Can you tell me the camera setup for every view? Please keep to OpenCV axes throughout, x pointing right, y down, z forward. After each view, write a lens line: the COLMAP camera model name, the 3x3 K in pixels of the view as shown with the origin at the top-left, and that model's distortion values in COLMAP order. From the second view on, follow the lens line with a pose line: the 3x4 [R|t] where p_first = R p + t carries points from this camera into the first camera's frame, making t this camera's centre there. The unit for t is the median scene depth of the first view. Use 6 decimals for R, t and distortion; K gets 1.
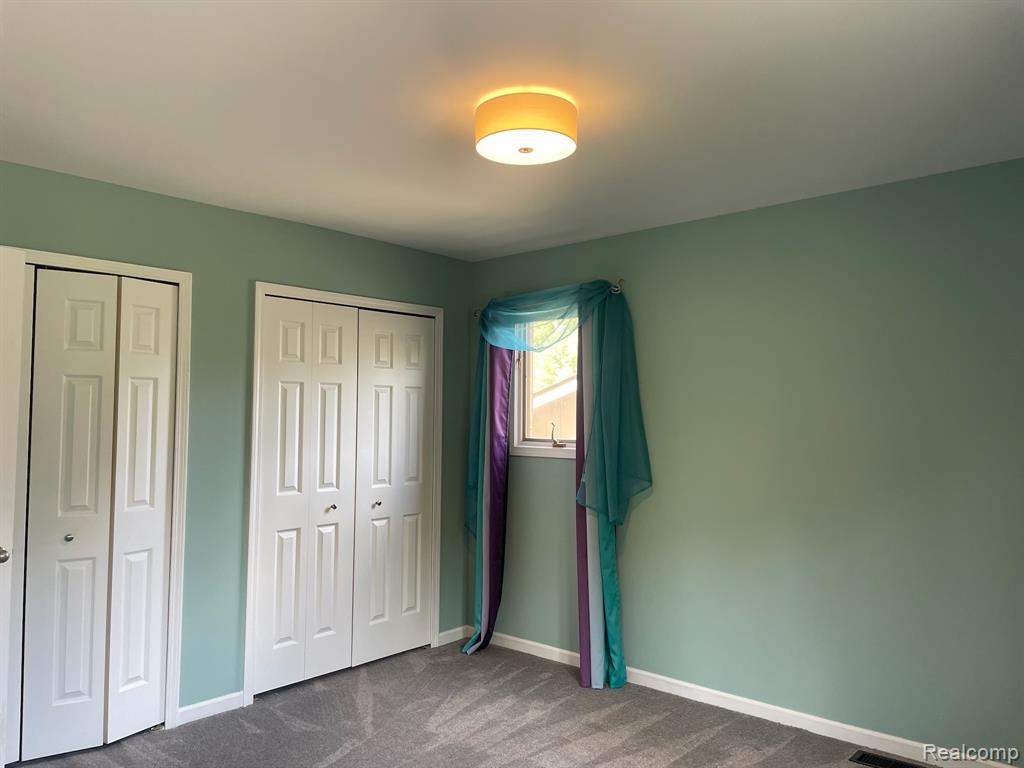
lens RADIAL K [[753.0, 0, 508.2], [0, 753.0, 368.7], [0, 0, 1]] dist [0.060549, -0.071728]
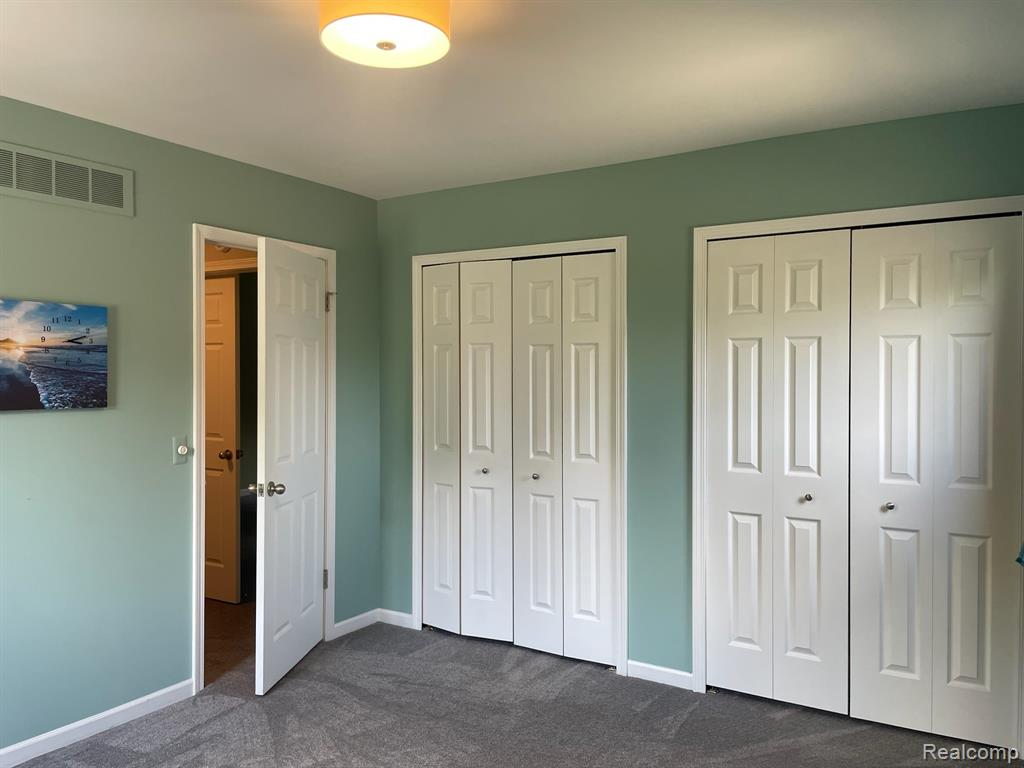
lens RADIAL K [[797.1, 0, 512.0], [0, 797.1, 384.0], [0, 0, 1]] dist [0.064892, -0.102918]
pose [[0.177265, 0.009900, -0.984113, 0.524718], [0.056763, 0.998182, 0.020266, 0.034534], [0.982525, -0.059453, 0.176381, 0.576050]]
